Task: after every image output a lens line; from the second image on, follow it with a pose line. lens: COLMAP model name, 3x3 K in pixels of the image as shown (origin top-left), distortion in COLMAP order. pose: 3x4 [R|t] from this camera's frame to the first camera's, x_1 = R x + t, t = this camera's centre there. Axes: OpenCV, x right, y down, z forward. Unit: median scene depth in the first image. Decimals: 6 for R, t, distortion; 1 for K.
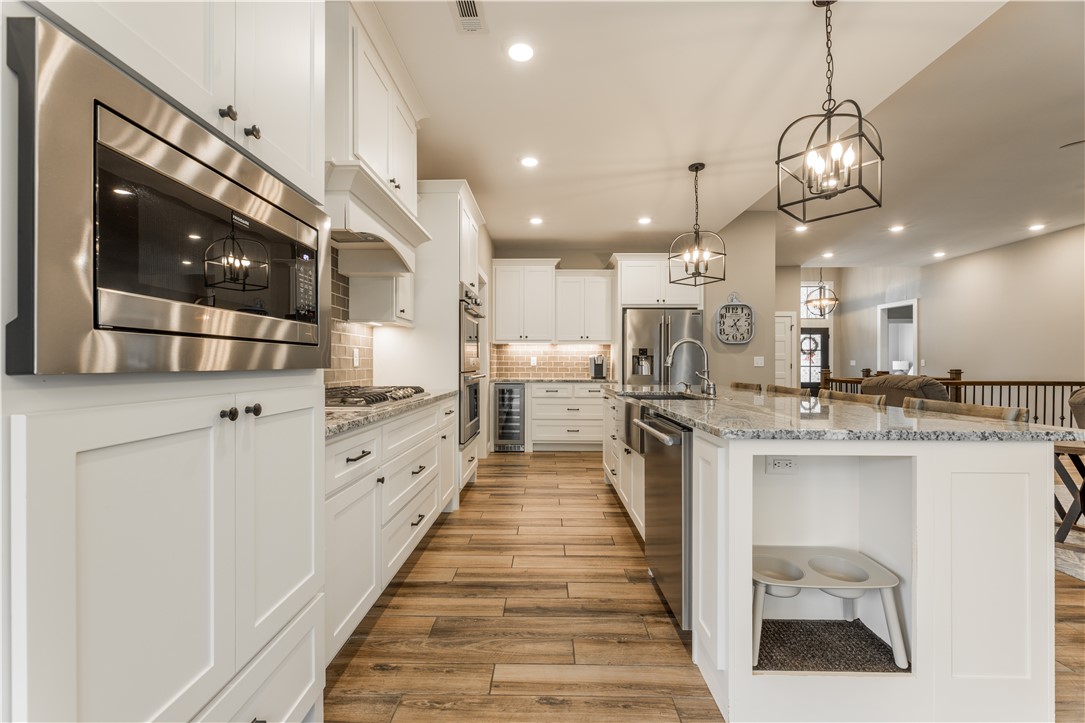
lens RADIAL K [[436.3, 0, 540.2], [0, 436.3, 363.8], [0, 0, 1]] dist [0.002114, 0.000022]
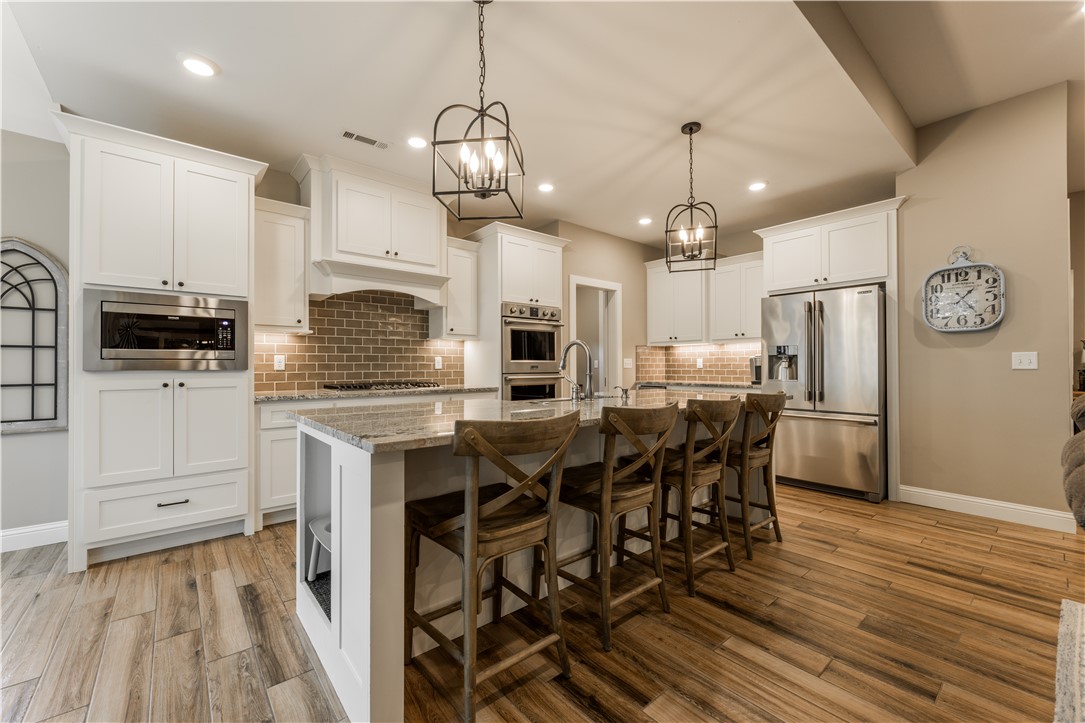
lens RADIAL K [[436.3, 0, 540.8], [0, 436.3, 363.6], [0, 0, 1]] dist [0.002114, 0.000022]
pose [[0.656747, -0.008198, -0.754067, 0.560469], [0.004200, 0.999965, -0.007214, 0.000233], [0.754099, 0.001570, 0.656758, 0.172011]]
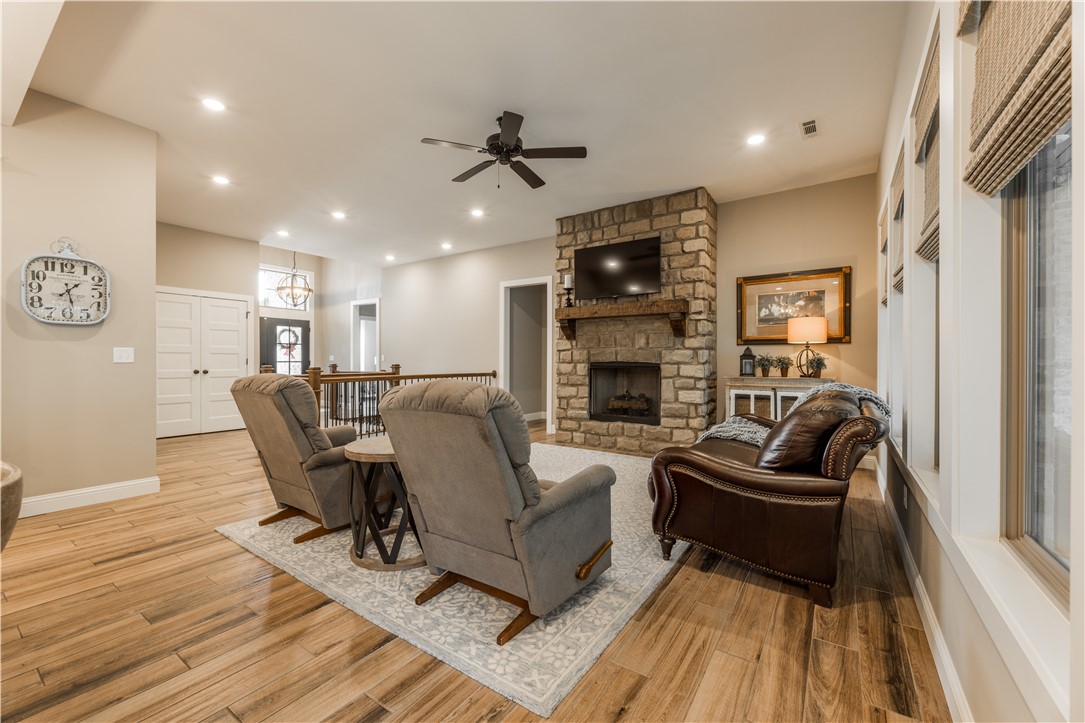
lens RADIAL K [[436.3, 0, 539.3], [0, 436.3, 361.5], [0, 0, 1]] dist [0.002114, 0.000022]
pose [[0.552690, -0.003252, 0.833381, 0.328571], [-0.001522, 0.999987, 0.004912, 0.000274], [-0.833386, -0.003983, 0.552678, 0.145944]]
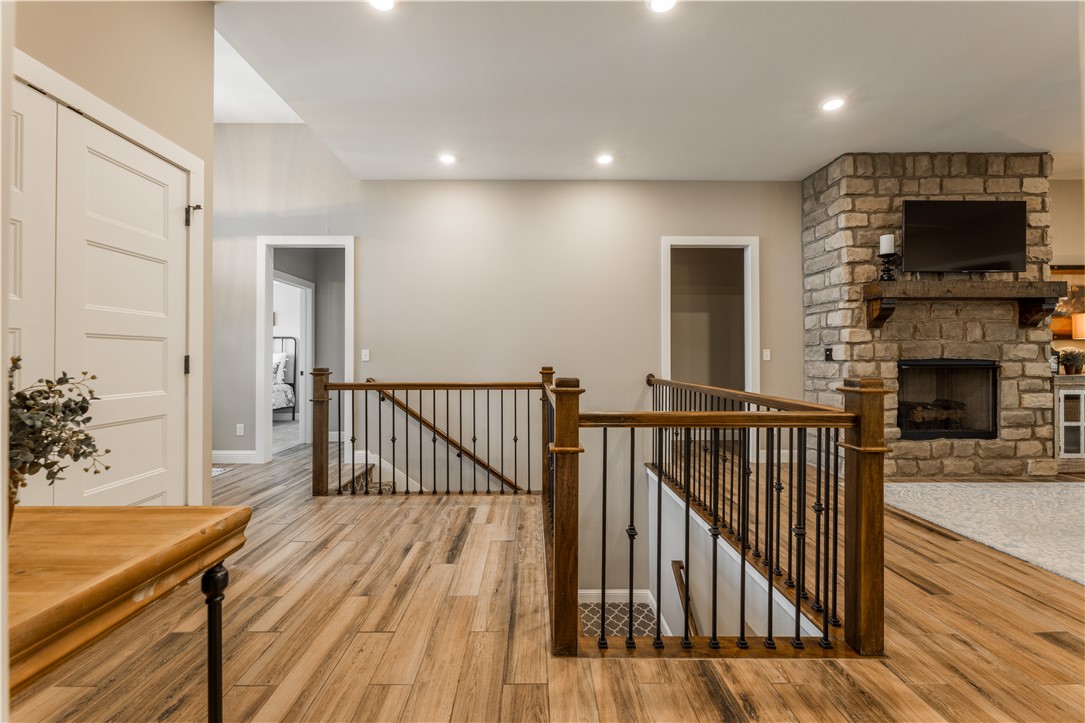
lens RADIAL K [[436.3, 0, 533.8], [0, 436.3, 354.3], [0, 0, 1]] dist [0.002114, 0.000022]
pose [[-0.026967, 0.008114, 0.999603, 0.541021], [0.002035, 0.999965, -0.008062, 0.002124], [-0.999634, 0.001817, -0.026982, 1.363118]]
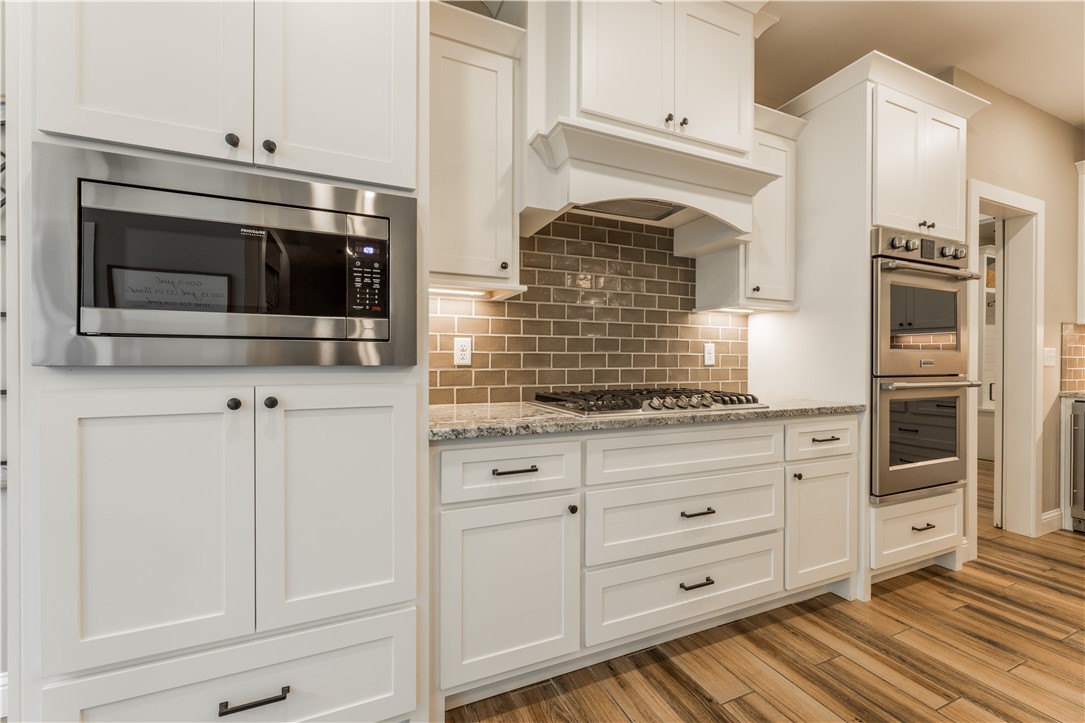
lens RADIAL K [[436.3, 0, 539.4], [0, 436.3, 363.3], [0, 0, 1]] dist [0.002114, 0.000022]
pose [[0.413519, 0.005914, -0.910476, 0.117011], [-0.002816, 0.999982, 0.005216, 0.000047], [0.910491, 0.000407, 0.413528, 0.221629]]
